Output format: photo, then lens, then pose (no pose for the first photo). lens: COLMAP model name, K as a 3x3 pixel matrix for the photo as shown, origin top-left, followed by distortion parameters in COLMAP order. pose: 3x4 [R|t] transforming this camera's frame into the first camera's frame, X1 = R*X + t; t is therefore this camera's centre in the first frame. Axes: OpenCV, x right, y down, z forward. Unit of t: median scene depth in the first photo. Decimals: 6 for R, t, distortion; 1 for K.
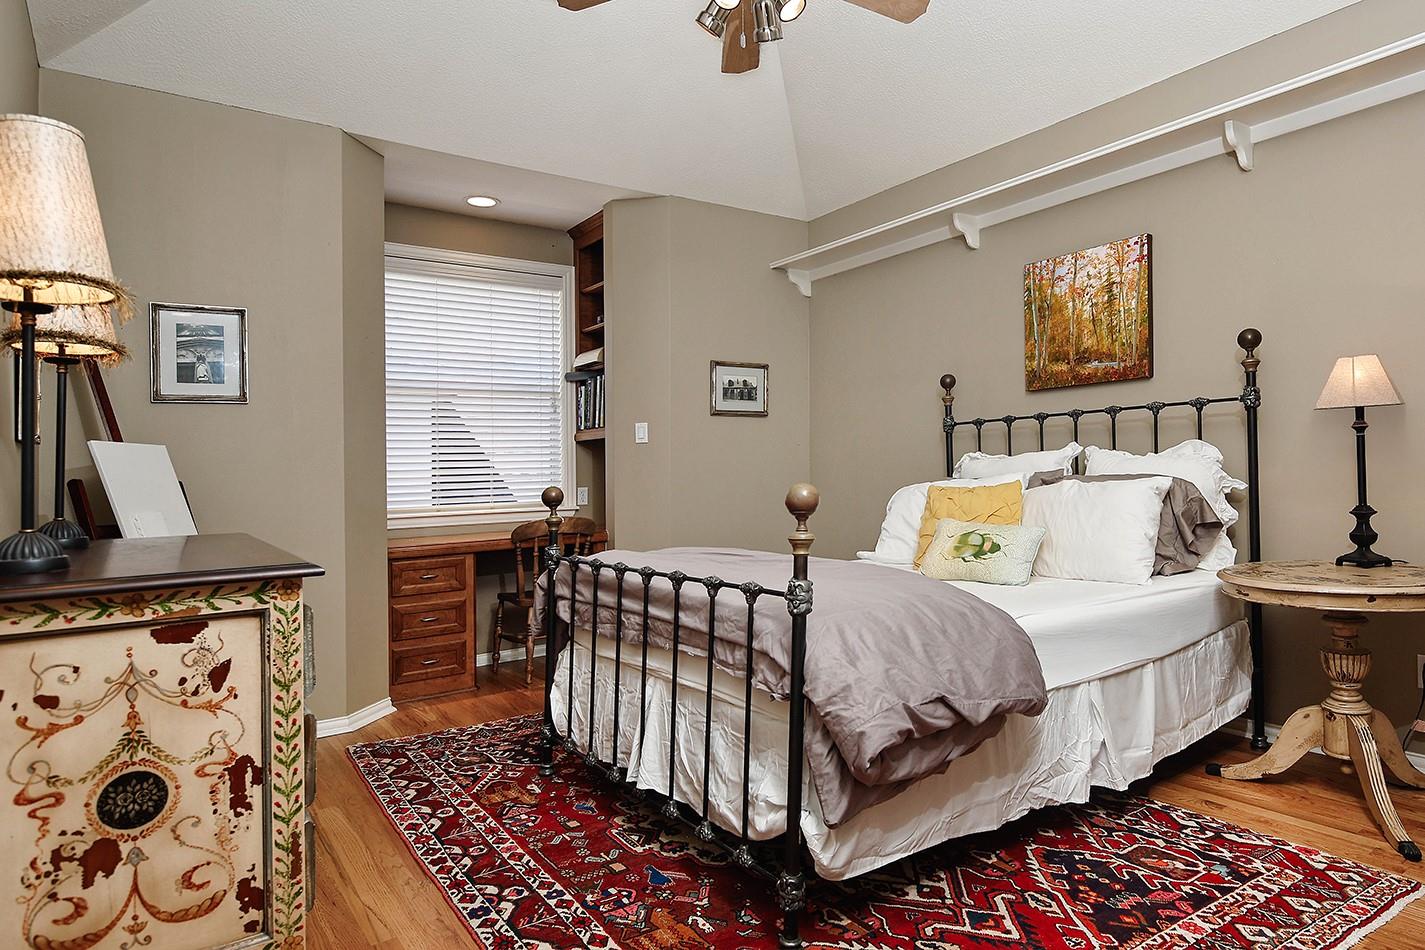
lens RADIAL K [[814.8, 0, 712.5], [0, 814.8, 475.0], [0, 0, 1]] dist [-0.000301, -0.000025]
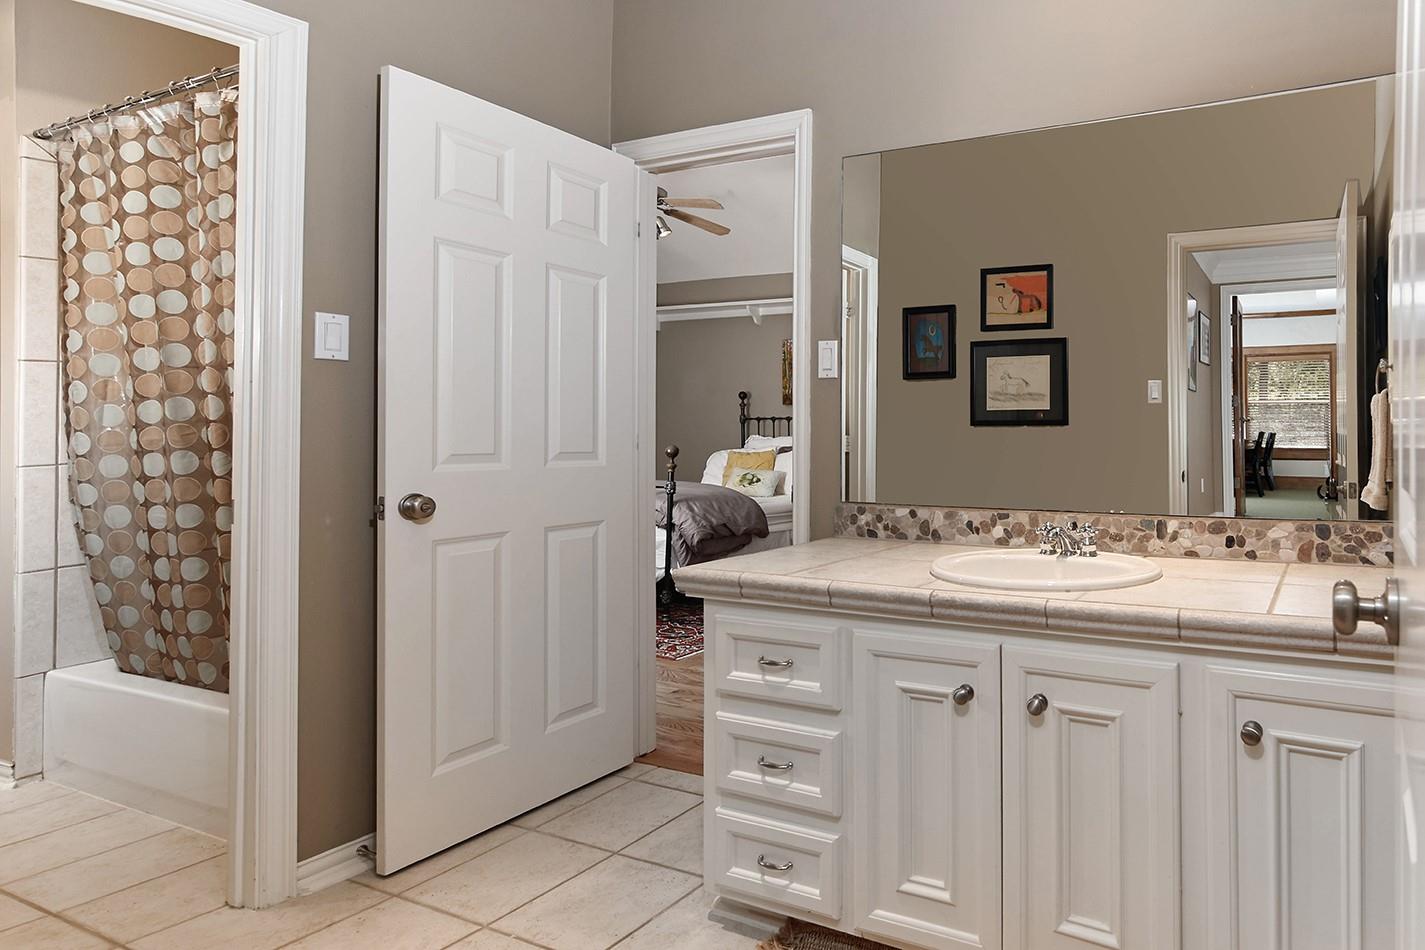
lens RADIAL K [[683.4, 0, 713.5], [0, 683.4, 451.4], [0, 0, 1]] dist [0.000007, -0.000003]
pose [[0.977233, 0.025417, 0.210642, -0.139399], [-0.024017, 0.999669, -0.009205, 0.037879], [-0.210807, 0.003937, 0.977520, -0.714962]]
